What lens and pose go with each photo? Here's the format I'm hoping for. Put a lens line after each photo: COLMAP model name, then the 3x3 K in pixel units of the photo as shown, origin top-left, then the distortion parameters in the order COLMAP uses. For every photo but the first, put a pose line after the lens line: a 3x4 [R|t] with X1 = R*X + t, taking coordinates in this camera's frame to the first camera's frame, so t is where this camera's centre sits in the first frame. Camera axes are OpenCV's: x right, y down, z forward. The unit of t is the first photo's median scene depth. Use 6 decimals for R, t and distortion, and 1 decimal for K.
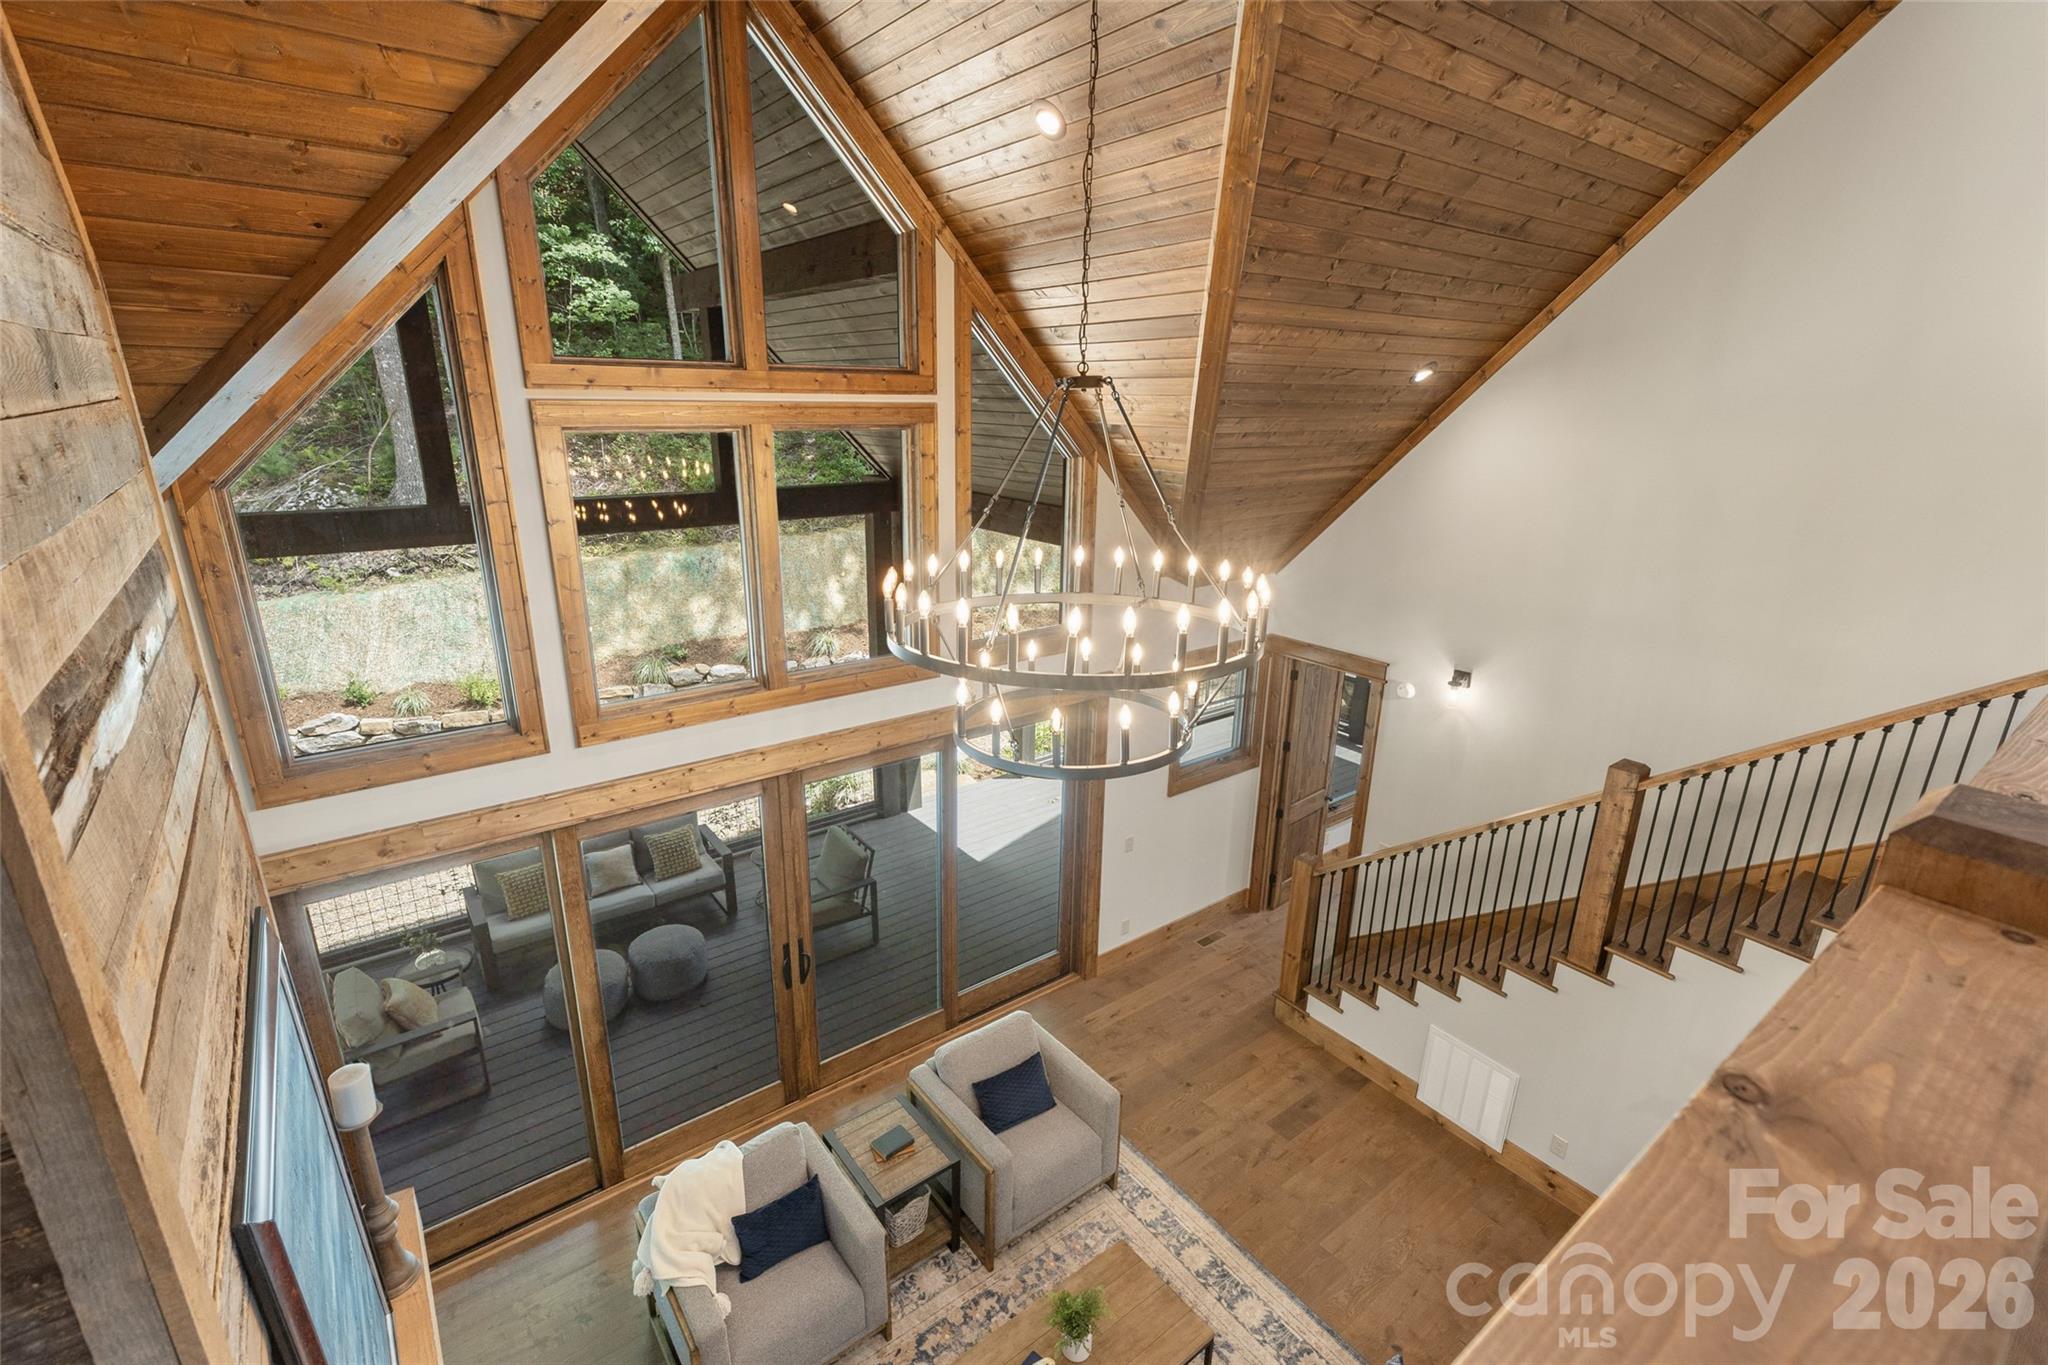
lens RADIAL K [[933.1, 0, 1027.2], [0, 933.1, 687.2], [0, 0, 1]] dist [0.007255, -0.000102]
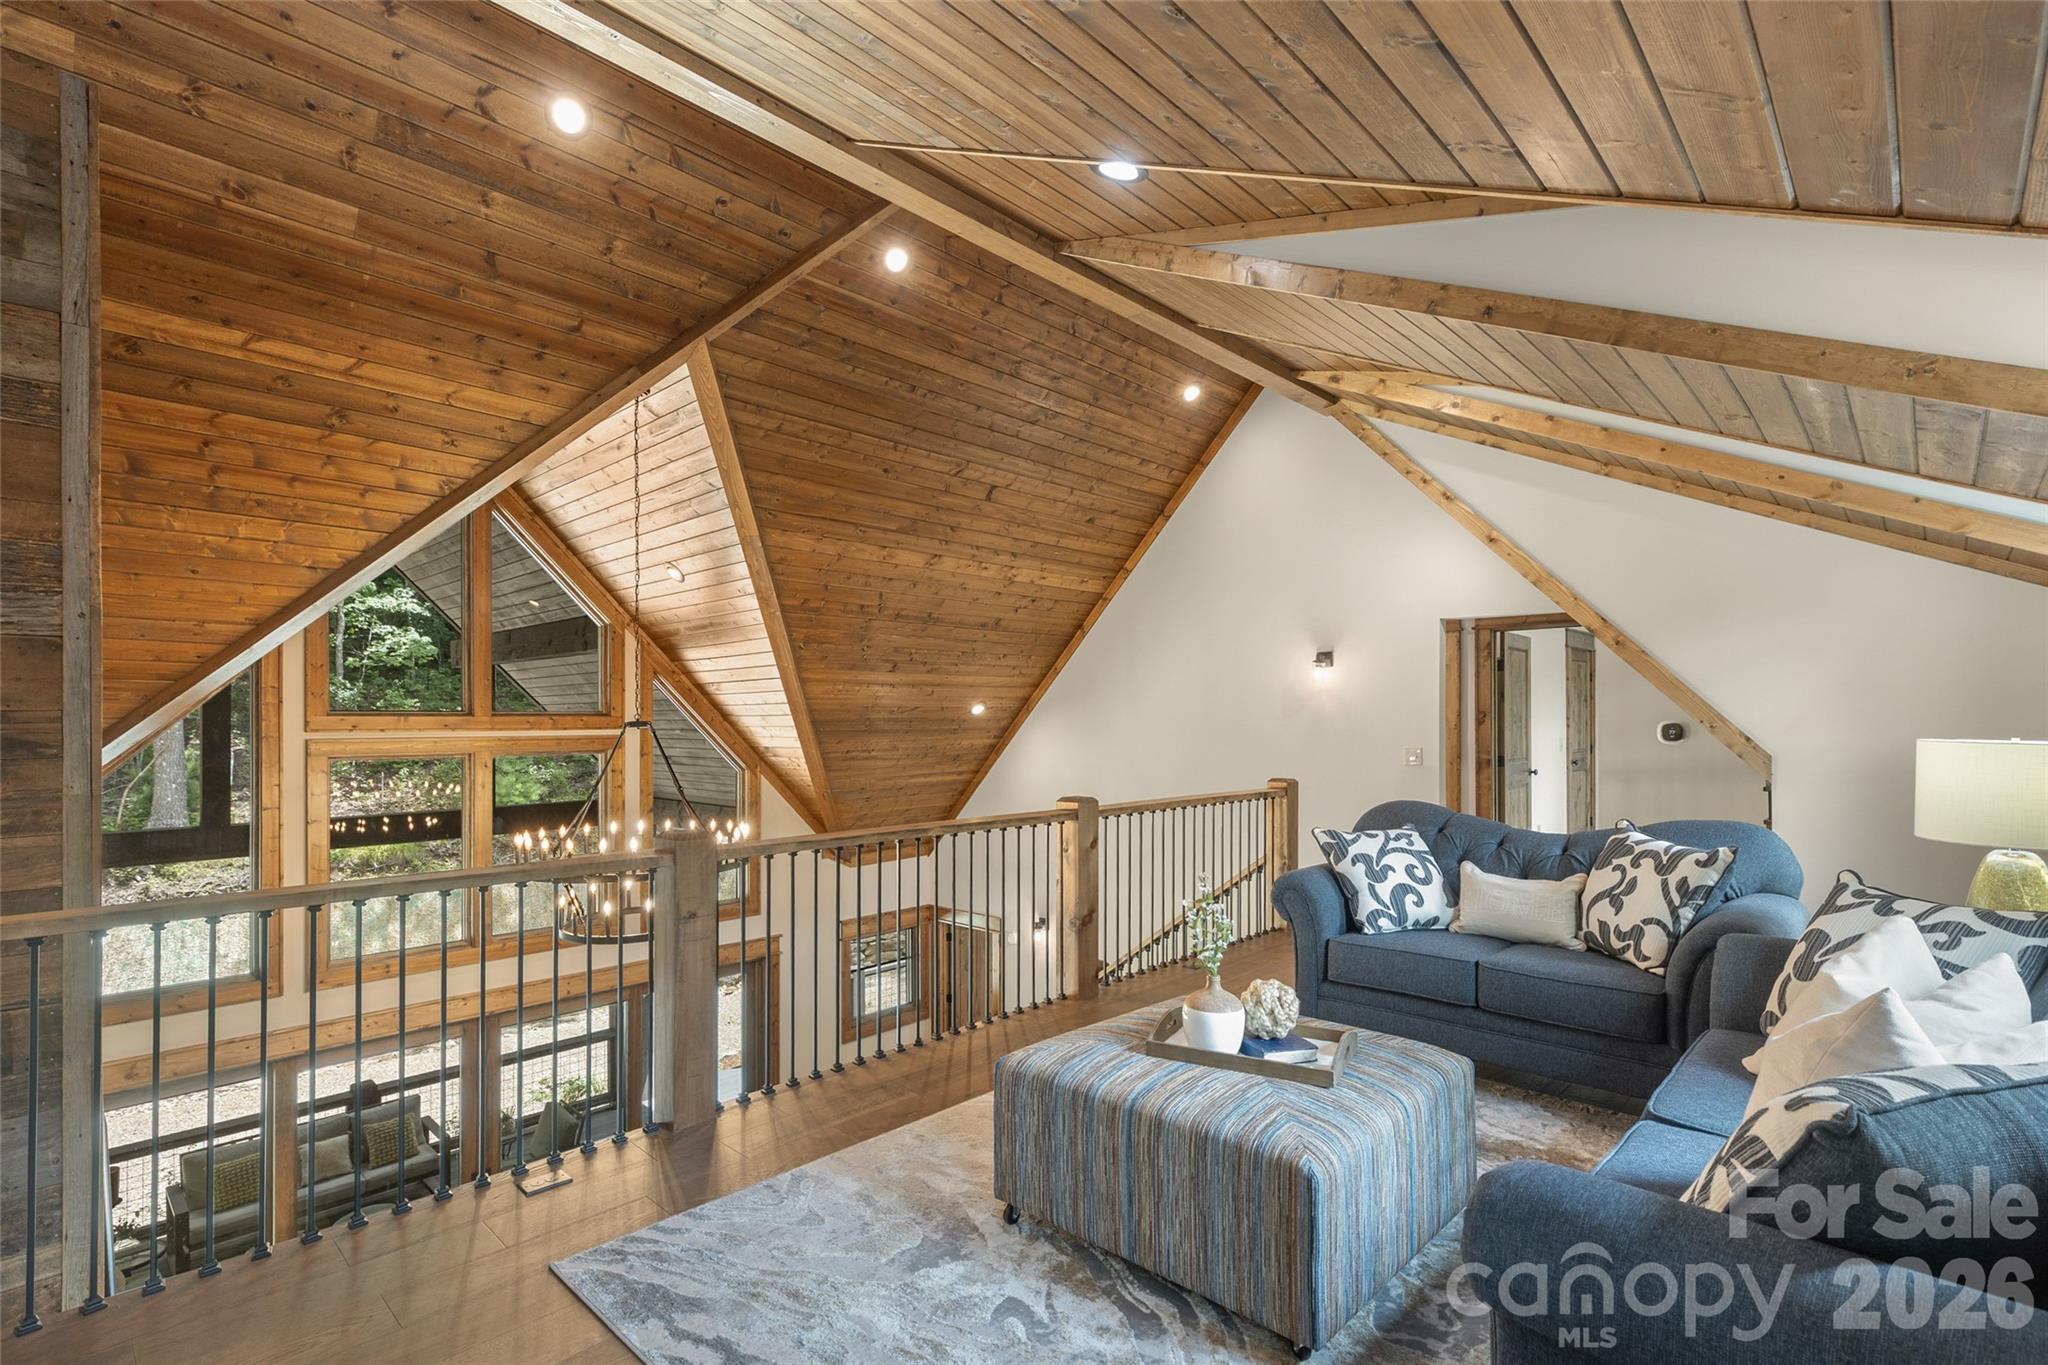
lens RADIAL K [[933.1, 0, 982.5], [0, 933.1, 719.4], [0, 0, 1]] dist [0.007255, -0.000102]
pose [[0.988379, -0.018040, 0.150933, 0.229315], [0.062540, 0.953259, -0.295610, 0.126987], [-0.138545, 0.301614, 0.943310, -0.422501]]
